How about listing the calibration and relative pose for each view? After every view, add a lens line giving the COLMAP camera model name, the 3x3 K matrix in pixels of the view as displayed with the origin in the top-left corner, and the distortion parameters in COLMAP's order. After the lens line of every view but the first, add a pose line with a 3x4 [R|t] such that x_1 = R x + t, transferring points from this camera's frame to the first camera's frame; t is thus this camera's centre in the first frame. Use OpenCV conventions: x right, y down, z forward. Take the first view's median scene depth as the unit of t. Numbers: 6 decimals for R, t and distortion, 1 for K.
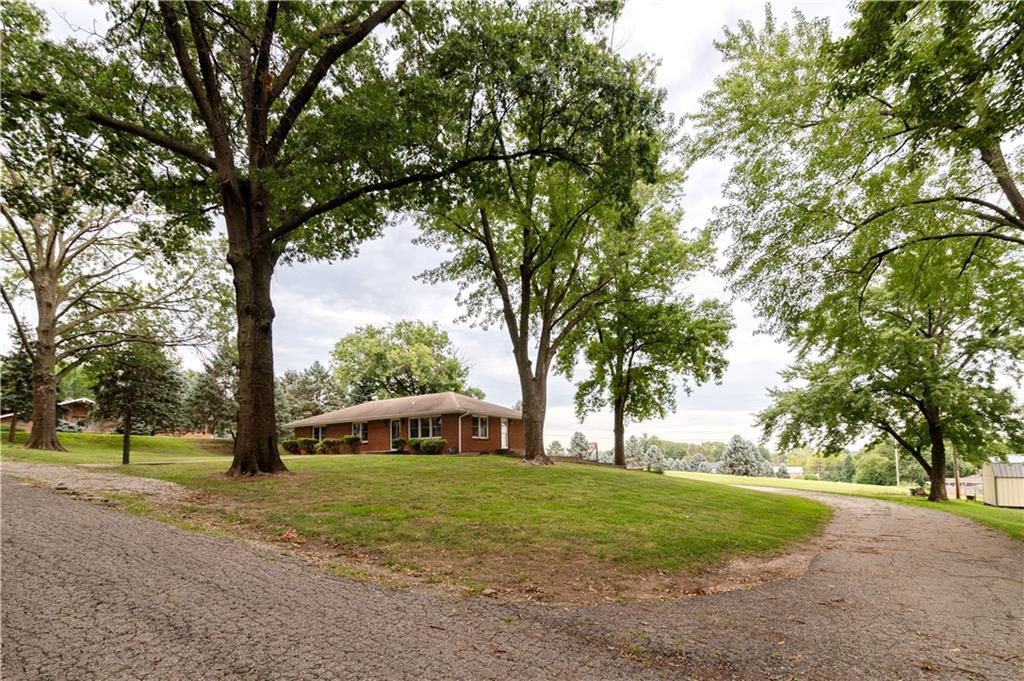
lens RADIAL K [[510.0, 0, 518.2], [0, 510.0, 399.4], [0, 0, 1]] dist [0.034505, 0.000619]
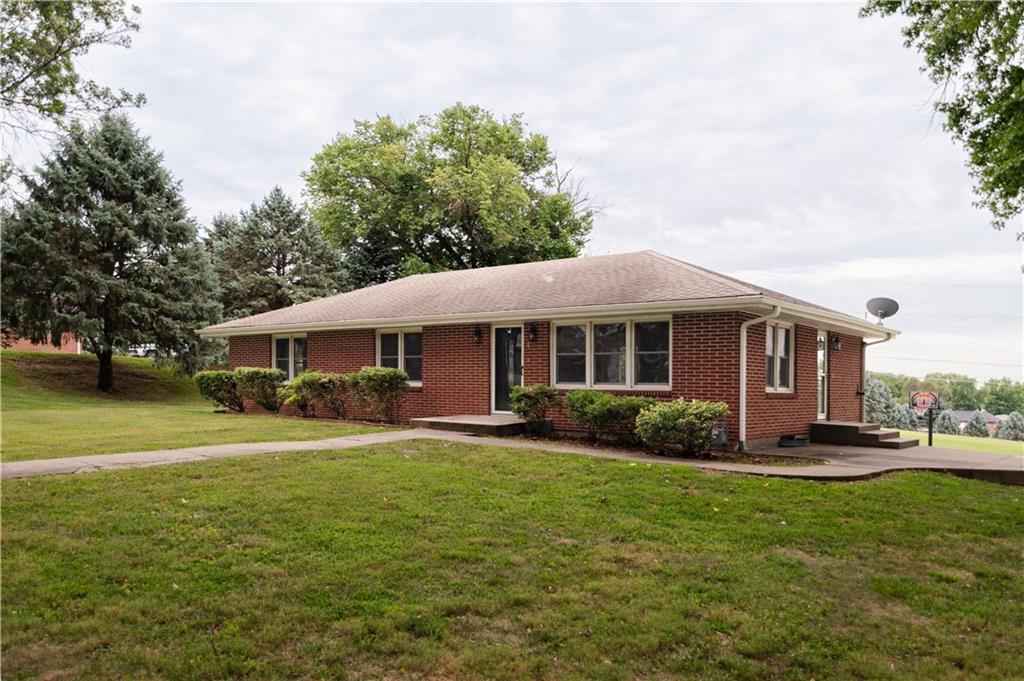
lens RADIAL K [[790.2, 0, 510.4], [0, 790.2, 385.4], [0, 0, 1]] dist [0.003321, 0.001586]
pose [[0.996121, 0.034868, -0.080793, -0.133228], [-0.025113, 0.992605, 0.118761, 0.011168], [0.084337, -0.116271, 0.989630, 0.326129]]
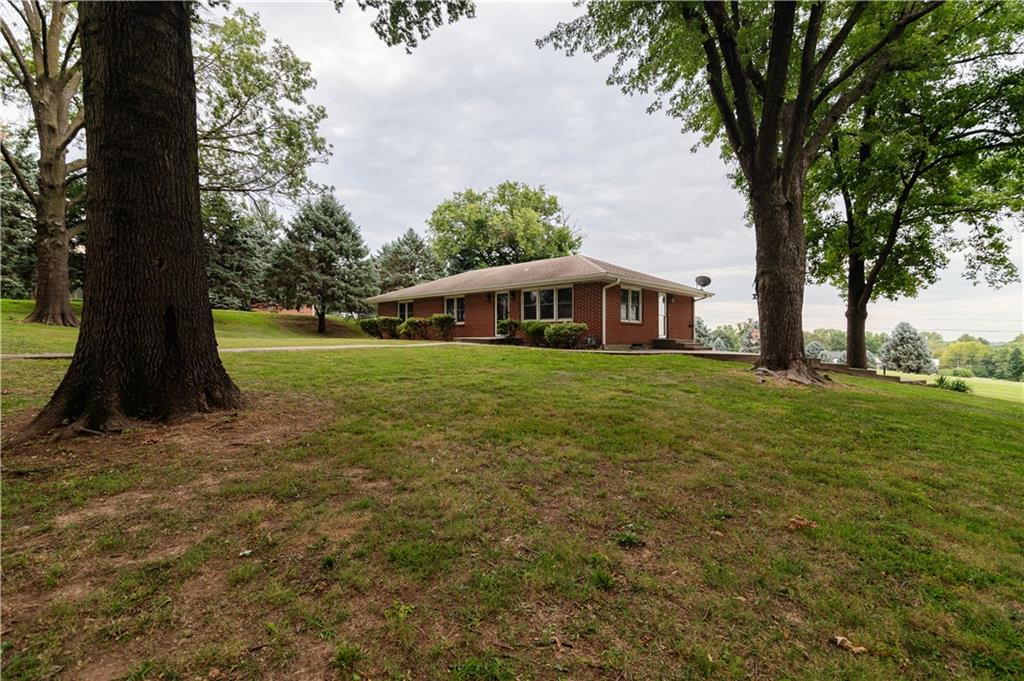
lens RADIAL K [[465.1, 0, 519.1], [0, 465.1, 323.2], [0, 0, 1]] dist [0.027494, -0.001932]
pose [[0.983645, 0.021926, -0.178780, -0.071386], [-0.006986, 0.996461, 0.083769, 0.018865], [0.179984, -0.081150, 0.980317, 0.261596]]
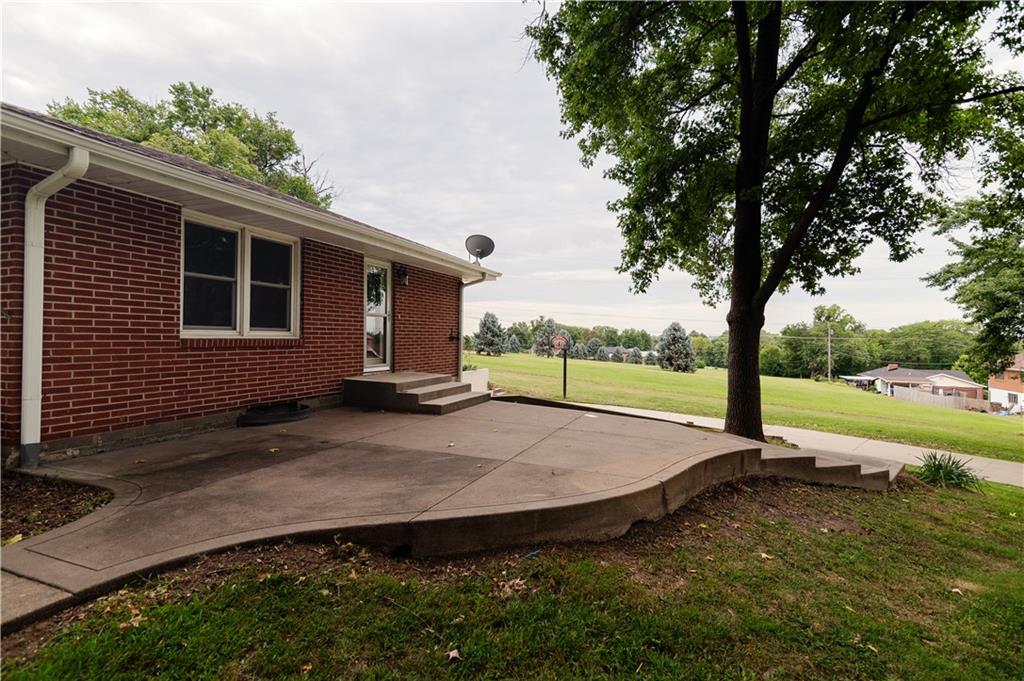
lens RADIAL K [[465.1, 0, 510.1], [0, 465.1, 335.1], [0, 0, 1]] dist [0.027494, -0.001932]
pose [[0.976515, 0.025593, 0.213925, -0.008302], [-0.049846, 0.992818, 0.108760, 0.032516], [-0.209605, -0.116869, 0.970777, 0.524901]]
